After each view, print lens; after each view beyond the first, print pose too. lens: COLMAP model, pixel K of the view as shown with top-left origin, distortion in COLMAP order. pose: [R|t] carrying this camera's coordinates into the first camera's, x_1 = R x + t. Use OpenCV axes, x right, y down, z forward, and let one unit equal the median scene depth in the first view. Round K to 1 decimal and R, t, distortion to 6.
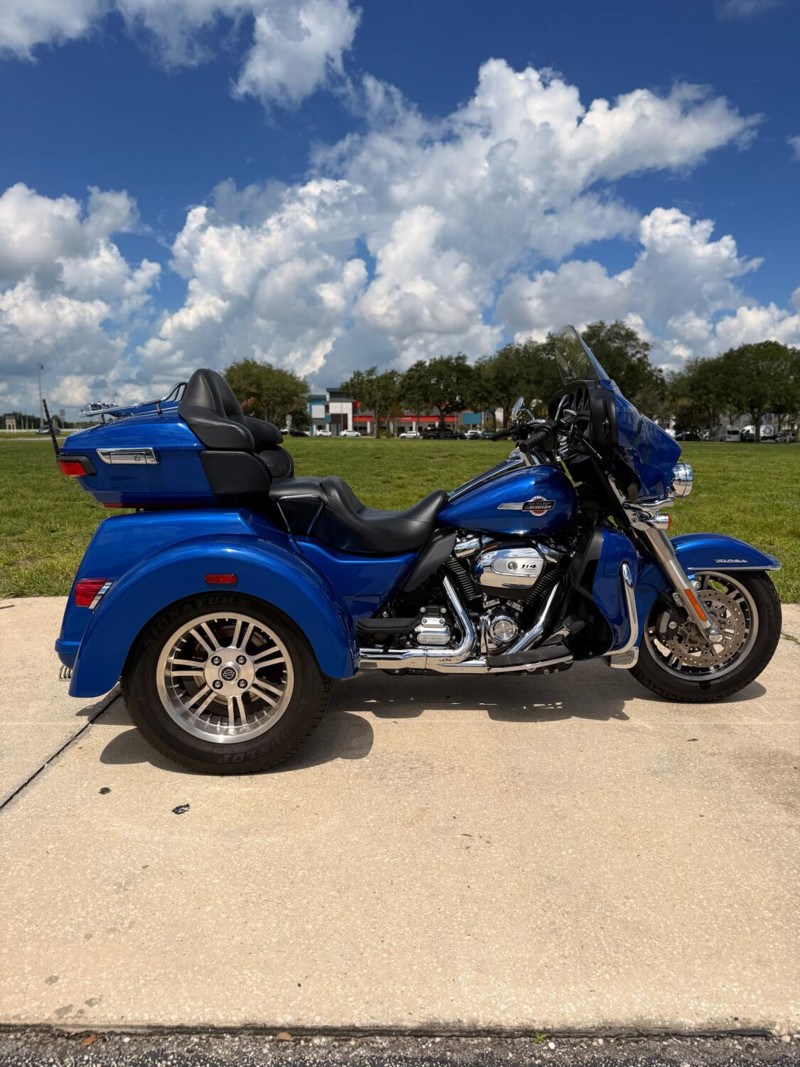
lens RADIAL K [[761.2, 0, 394.4], [0, 761.2, 533.6], [0, 0, 1]] dist [0.007786, -0.019471]
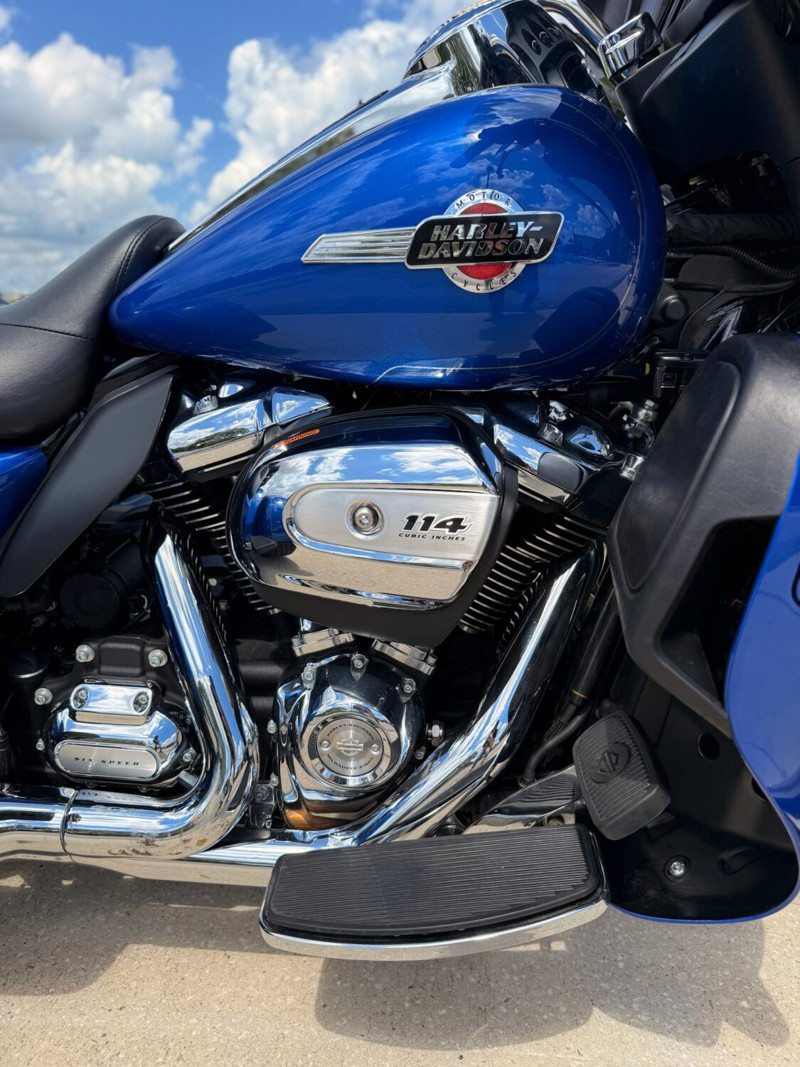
lens RADIAL K [[761.2, 0, 418.3], [0, 761.2, 551.0], [0, 0, 1]] dist [0.007786, -0.019471]
pose [[0.998820, 0.023907, -0.042266, 0.174654], [-0.016156, 0.984431, 0.175027, 0.010817], [0.045792, -0.174137, 0.983656, 0.742253]]
